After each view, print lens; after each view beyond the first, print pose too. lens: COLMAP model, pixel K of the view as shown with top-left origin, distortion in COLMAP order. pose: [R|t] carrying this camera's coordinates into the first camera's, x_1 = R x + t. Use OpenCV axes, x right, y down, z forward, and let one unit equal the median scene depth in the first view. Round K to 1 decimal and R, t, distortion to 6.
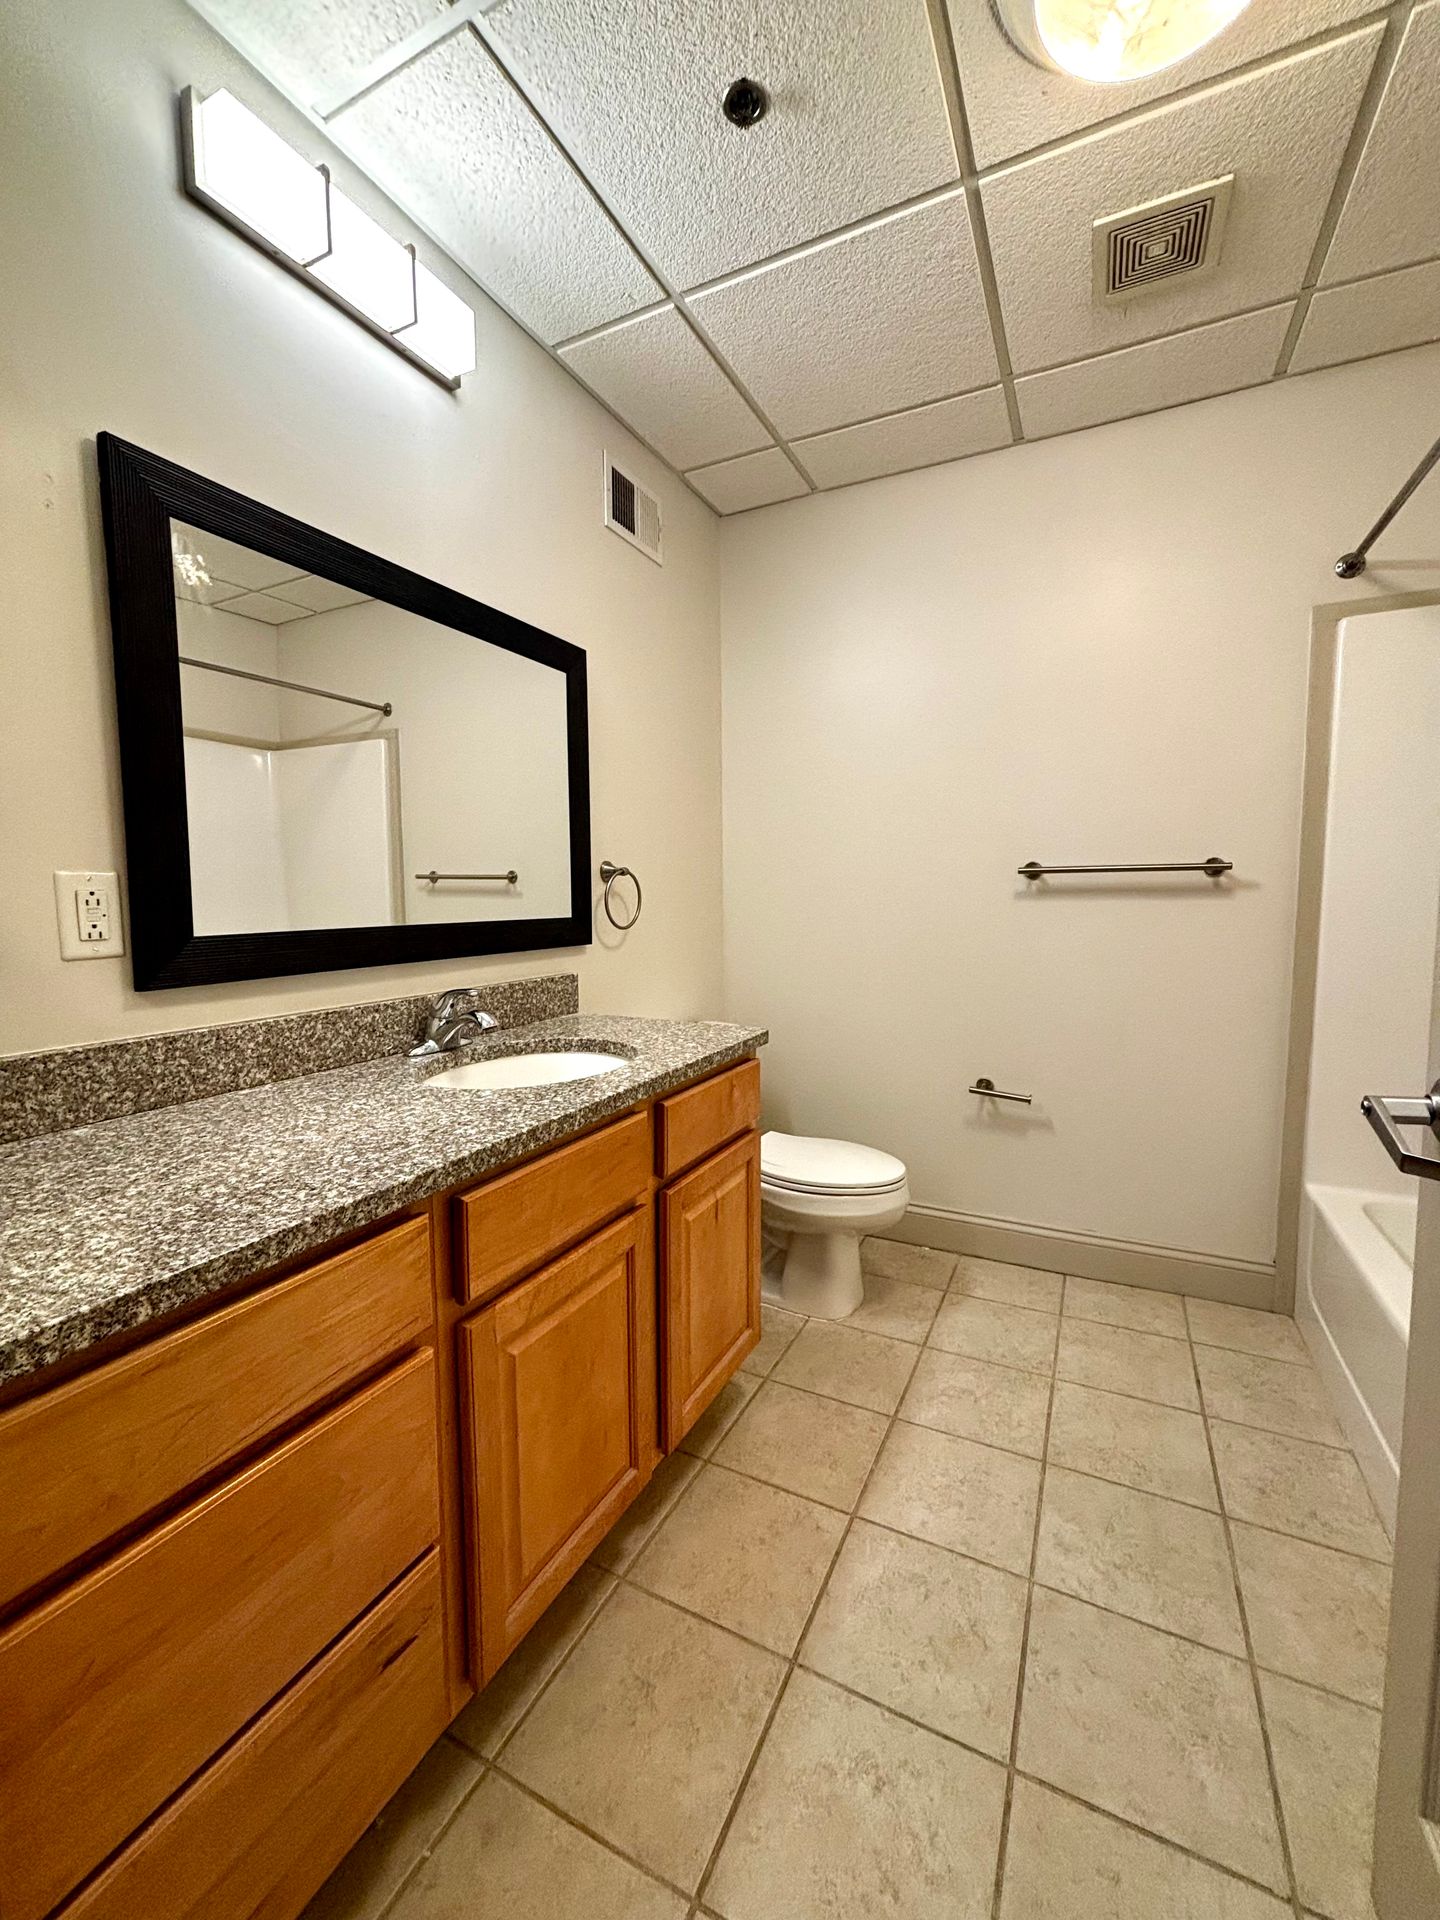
lens RADIAL K [[768.8, 0, 720.0], [0, 768.8, 960.0], [0, 0, 1]] dist [0.011135, -0.000142]
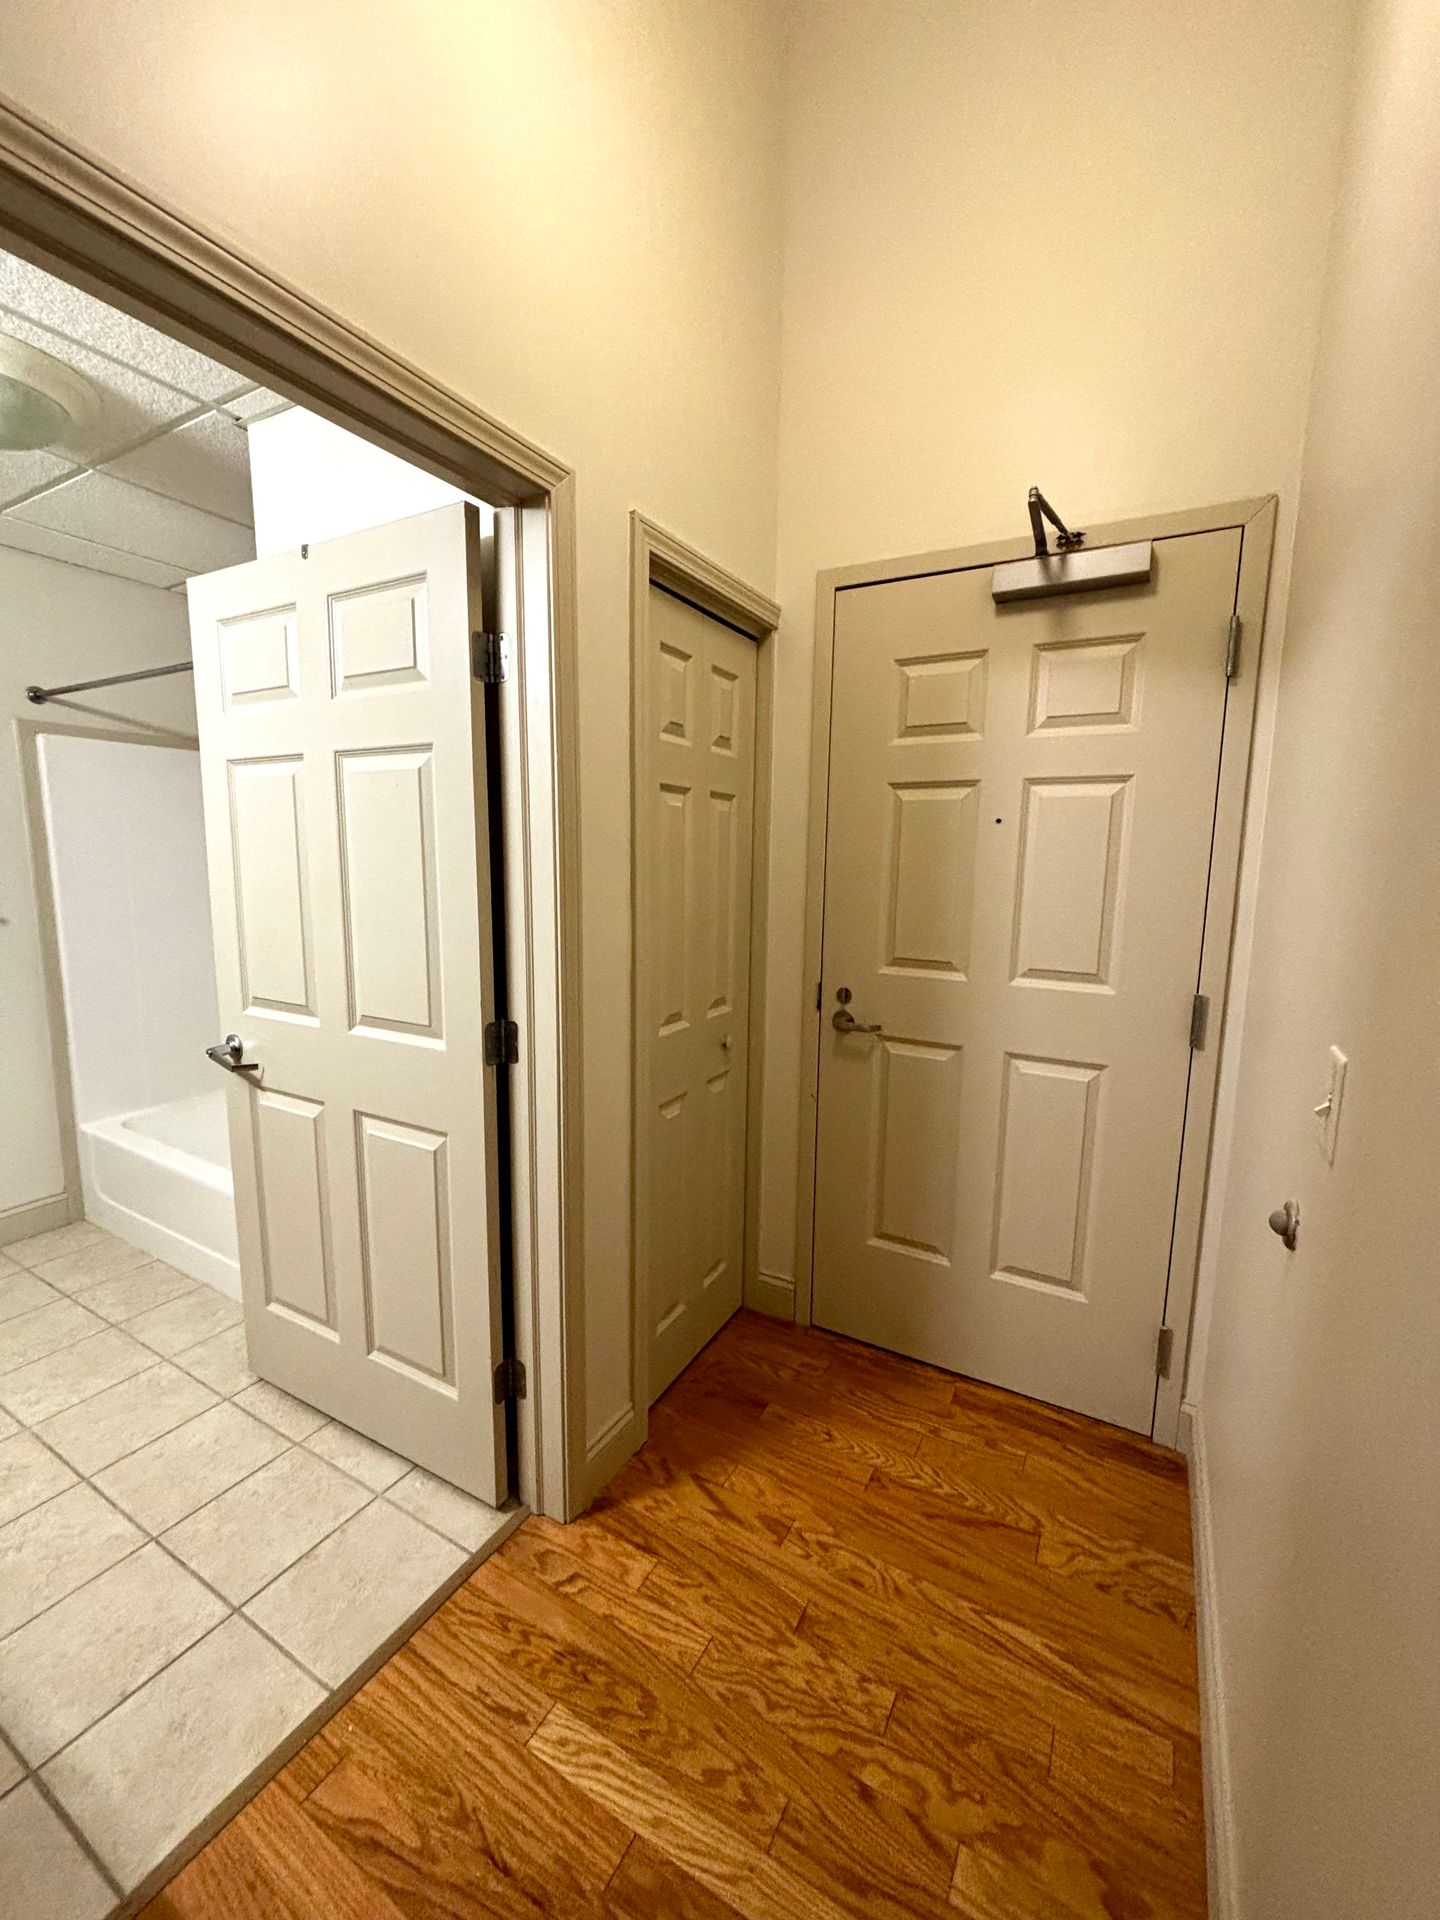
lens RADIAL K [[770.2, 0, 720.0], [0, 770.2, 960.0], [0, 0, 1]] dist [-0.002211, -0.000164]
pose [[0.057213, -0.129202, 0.989966, -0.580817], [0.075672, 0.989299, 0.124742, -0.106984], [-0.995490, 0.067776, 0.066378, -0.314838]]
